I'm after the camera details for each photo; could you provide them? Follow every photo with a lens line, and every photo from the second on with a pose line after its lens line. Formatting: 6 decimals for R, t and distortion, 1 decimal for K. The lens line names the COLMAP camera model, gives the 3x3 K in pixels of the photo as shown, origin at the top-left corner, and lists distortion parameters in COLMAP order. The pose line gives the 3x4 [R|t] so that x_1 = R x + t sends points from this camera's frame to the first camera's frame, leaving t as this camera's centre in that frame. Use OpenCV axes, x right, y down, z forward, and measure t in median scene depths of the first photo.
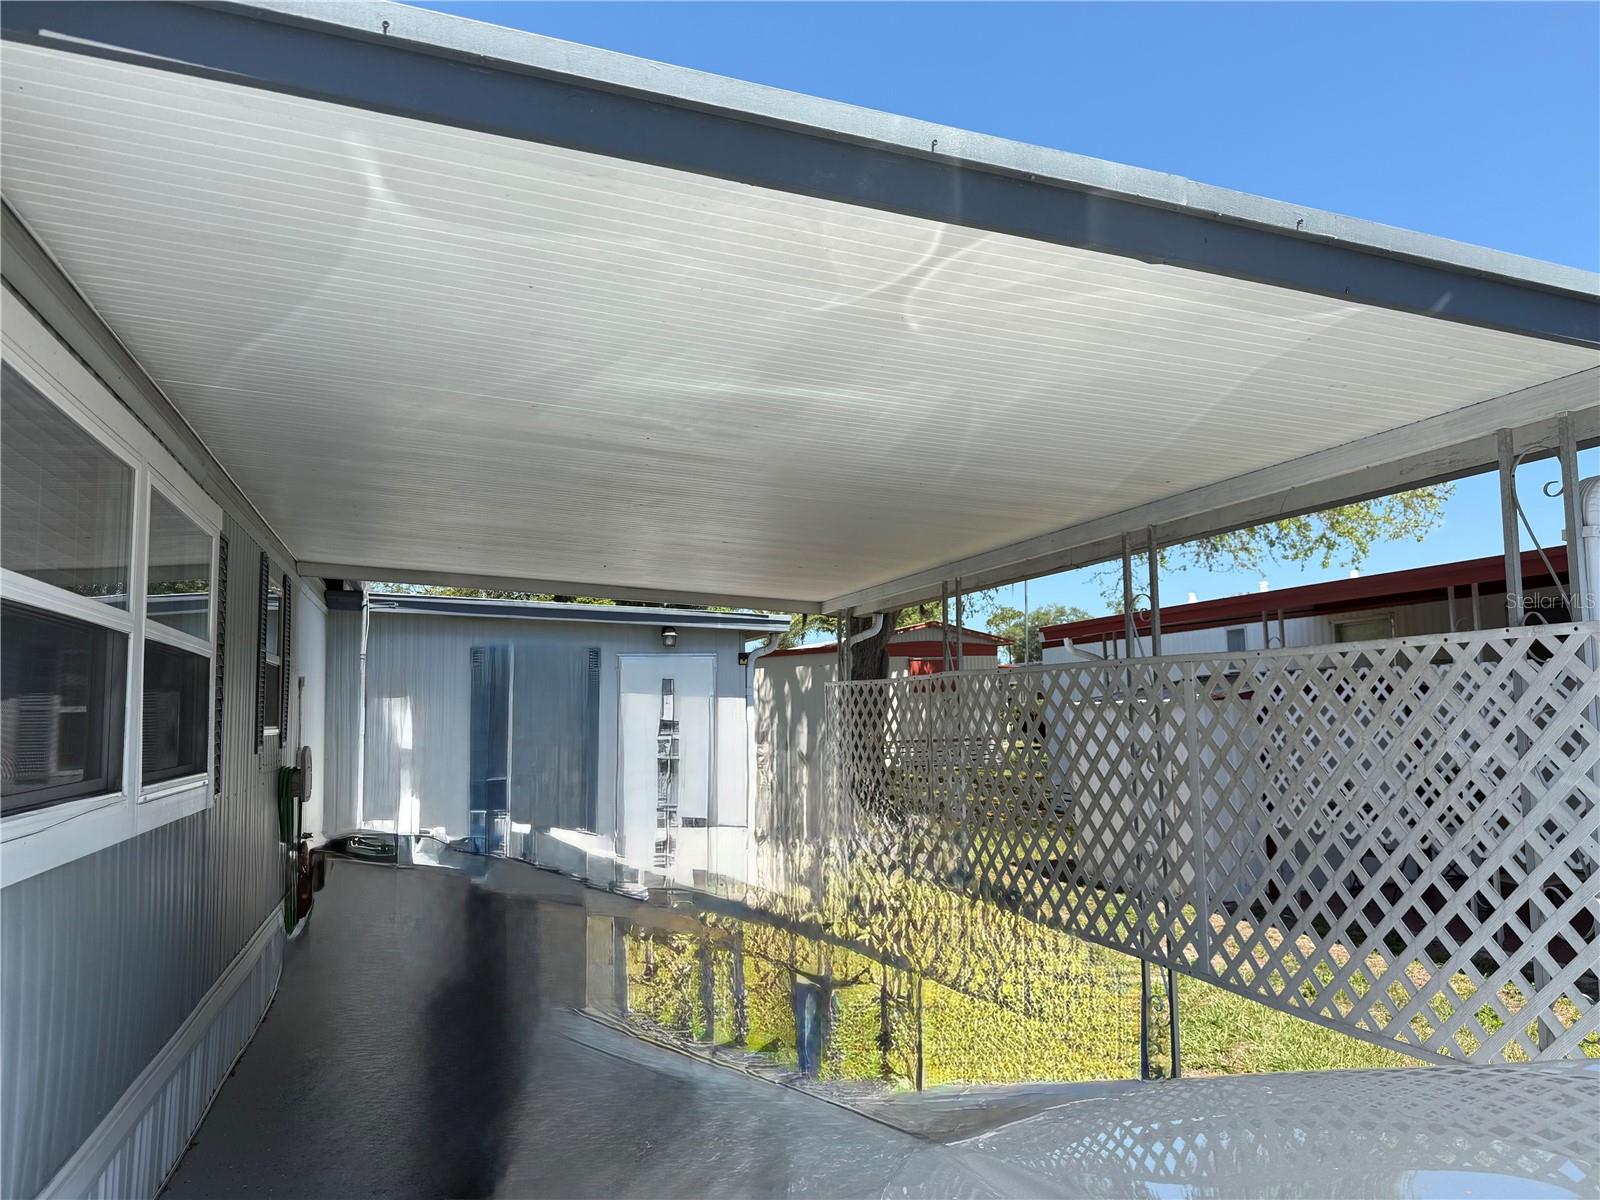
lens RADIAL K [[1110.8, 0, 794.6], [0, 1110.8, 602.6], [0, 0, 1]] dist [0.010392, 0.002831]
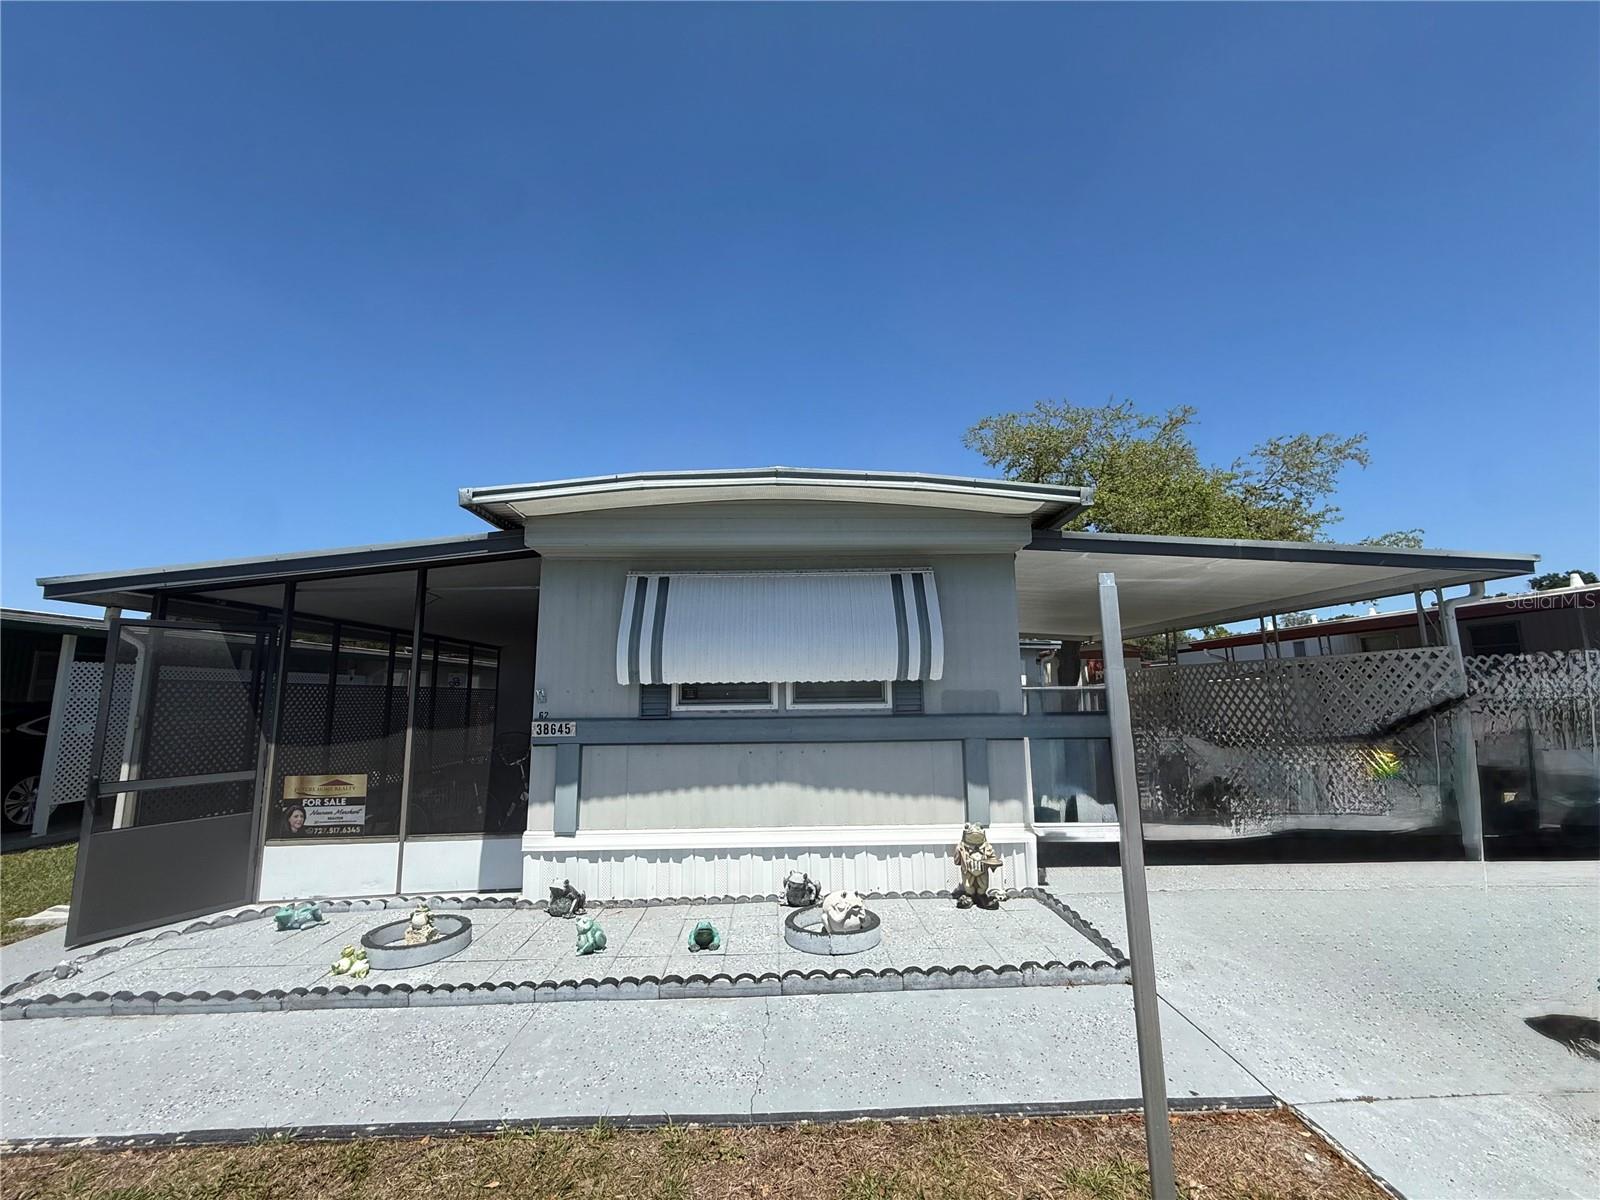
lens RADIAL K [[636.4, 0, 813.1], [0, 636.4, 602.5], [0, 0, 1]] dist [0.000665, -0.000126]
pose [[0.964895, -0.038008, -0.259871, -0.377689], [0.026836, 0.998562, -0.046408, -0.048598], [0.261261, 0.037805, 0.964527, -0.832280]]
